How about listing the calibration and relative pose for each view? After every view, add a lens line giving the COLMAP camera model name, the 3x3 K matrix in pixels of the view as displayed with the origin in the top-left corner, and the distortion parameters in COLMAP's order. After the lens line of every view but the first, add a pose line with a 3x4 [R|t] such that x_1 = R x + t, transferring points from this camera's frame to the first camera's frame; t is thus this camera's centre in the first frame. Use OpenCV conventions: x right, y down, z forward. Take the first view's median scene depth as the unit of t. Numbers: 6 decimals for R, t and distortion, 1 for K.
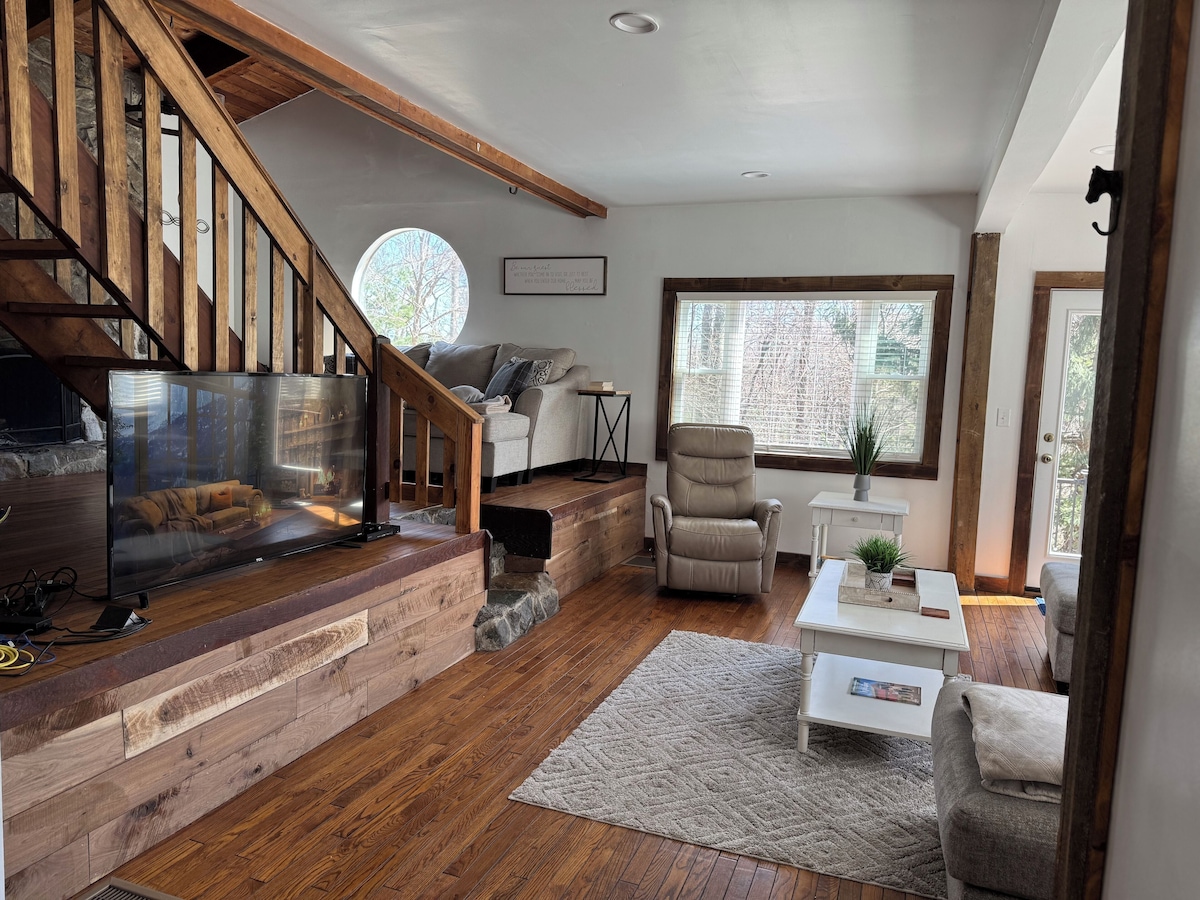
lens RADIAL K [[856.2, 0, 603.9], [0, 856.2, 456.0], [0, 0, 1]] dist [0.012715, -0.006469]
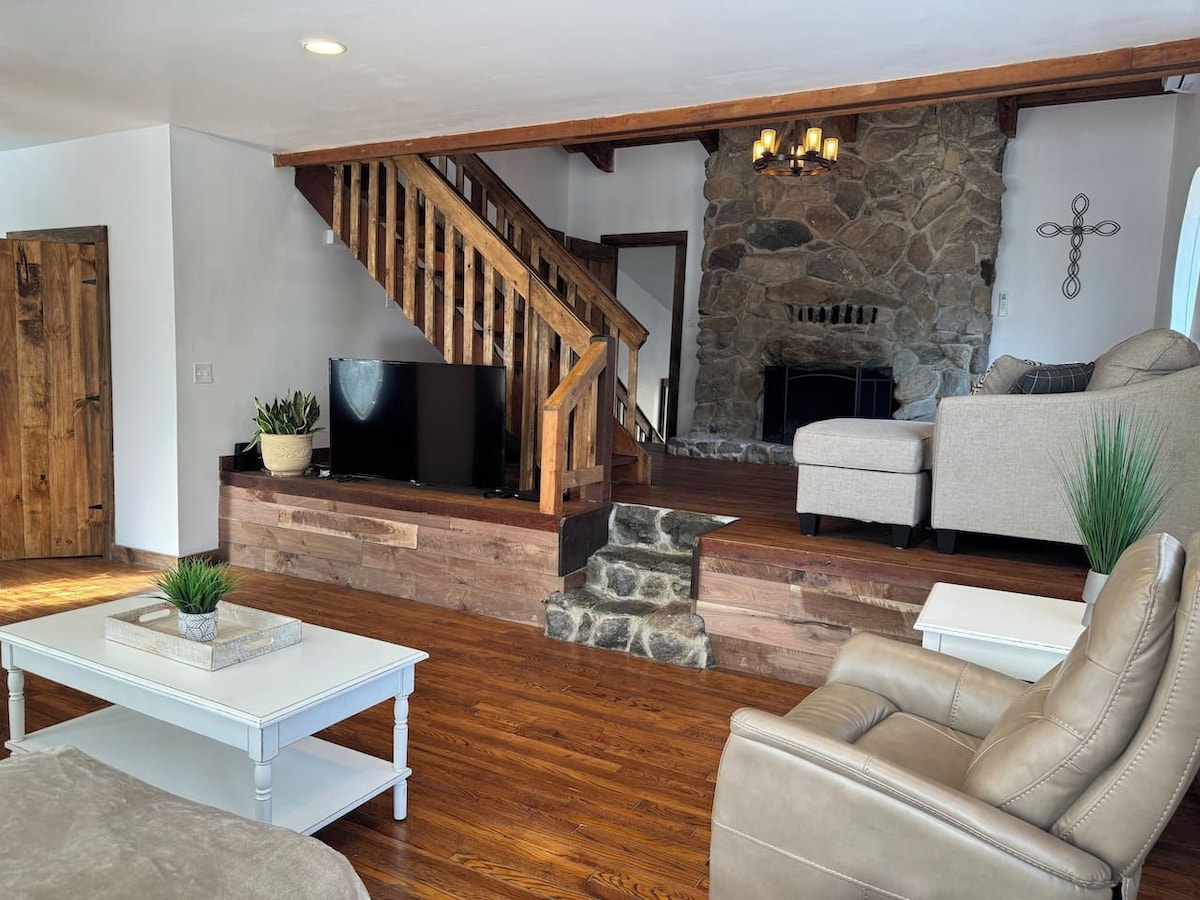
lens RADIAL K [[856.2, 0, 604.4], [0, 856.2, 445.6], [0, 0, 1]] dist [0.012715, -0.006469]
pose [[-0.158491, 0.042151, -0.986460, 1.201491], [-0.134548, 0.988846, 0.063870, -0.093943], [0.978150, 0.142849, -0.151052, 1.685063]]
